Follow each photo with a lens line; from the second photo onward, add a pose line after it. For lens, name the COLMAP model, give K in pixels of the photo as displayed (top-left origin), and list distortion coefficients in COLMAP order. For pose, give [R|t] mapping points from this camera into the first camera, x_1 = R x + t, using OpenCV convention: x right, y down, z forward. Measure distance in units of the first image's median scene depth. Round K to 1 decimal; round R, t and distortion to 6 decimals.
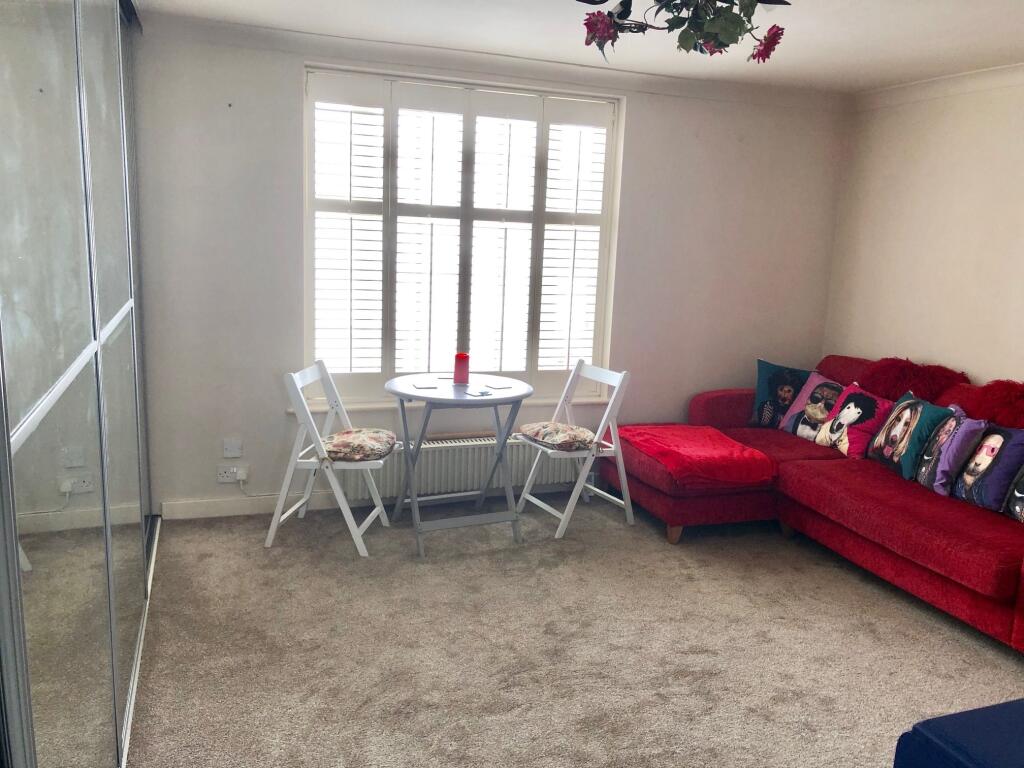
lens RADIAL K [[830.0, 0, 512.0], [0, 830.0, 384.0], [0, 0, 1]] dist [0.109821, -0.212762]
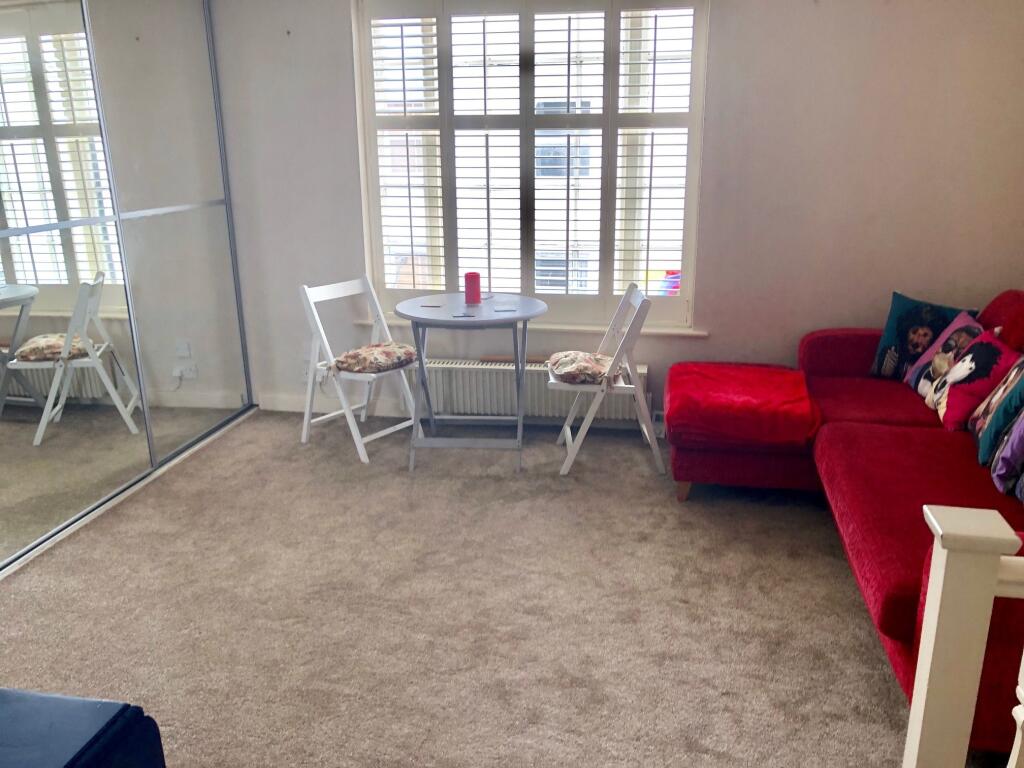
lens RADIAL K [[830.0, 0, 512.0], [0, 830.0, 384.0], [0, 0, 1]] dist [0.109821, -0.212762]
pose [[0.863986, 0.093284, -0.494800, 0.447946], [-0.047439, 0.993398, 0.104450, -0.010550], [0.501277, -0.066771, 0.862707, 0.171140]]
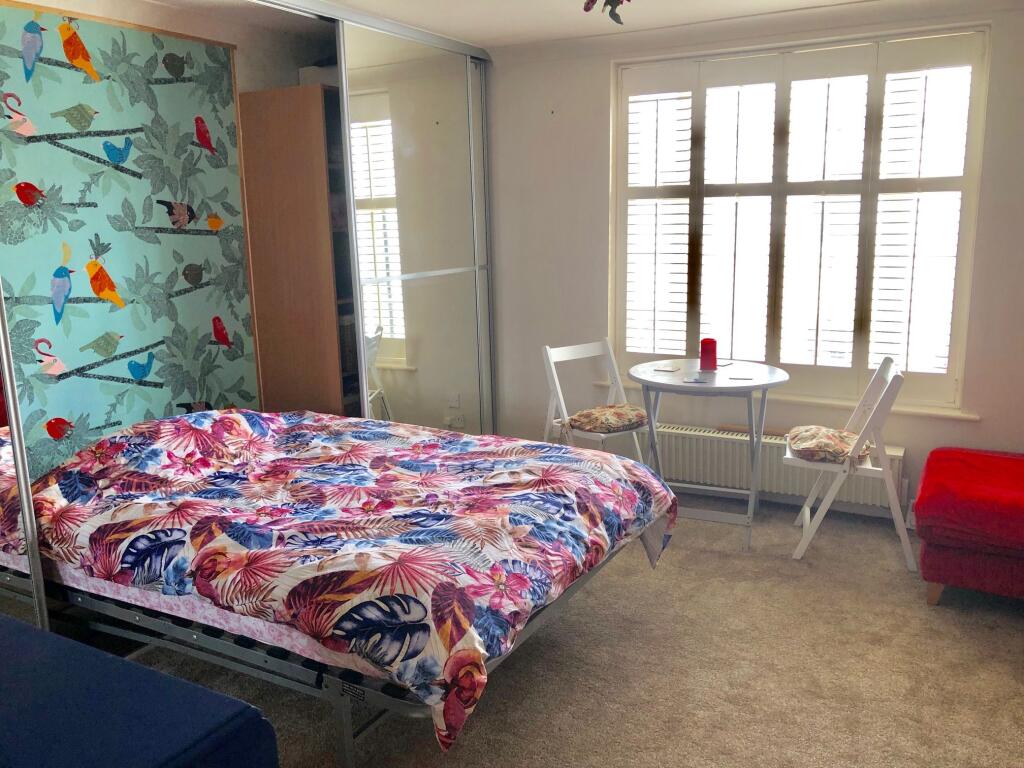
lens RADIAL K [[836.2, 0, 516.3], [0, 836.2, 368.3], [0, 0, 1]] dist [0.020231, -0.008873]
pose [[0.659695, 0.085407, -0.746665, 0.486018], [-0.091351, 0.995267, 0.033133, -0.013677], [0.745961, 0.046351, 0.664375, 0.192885]]
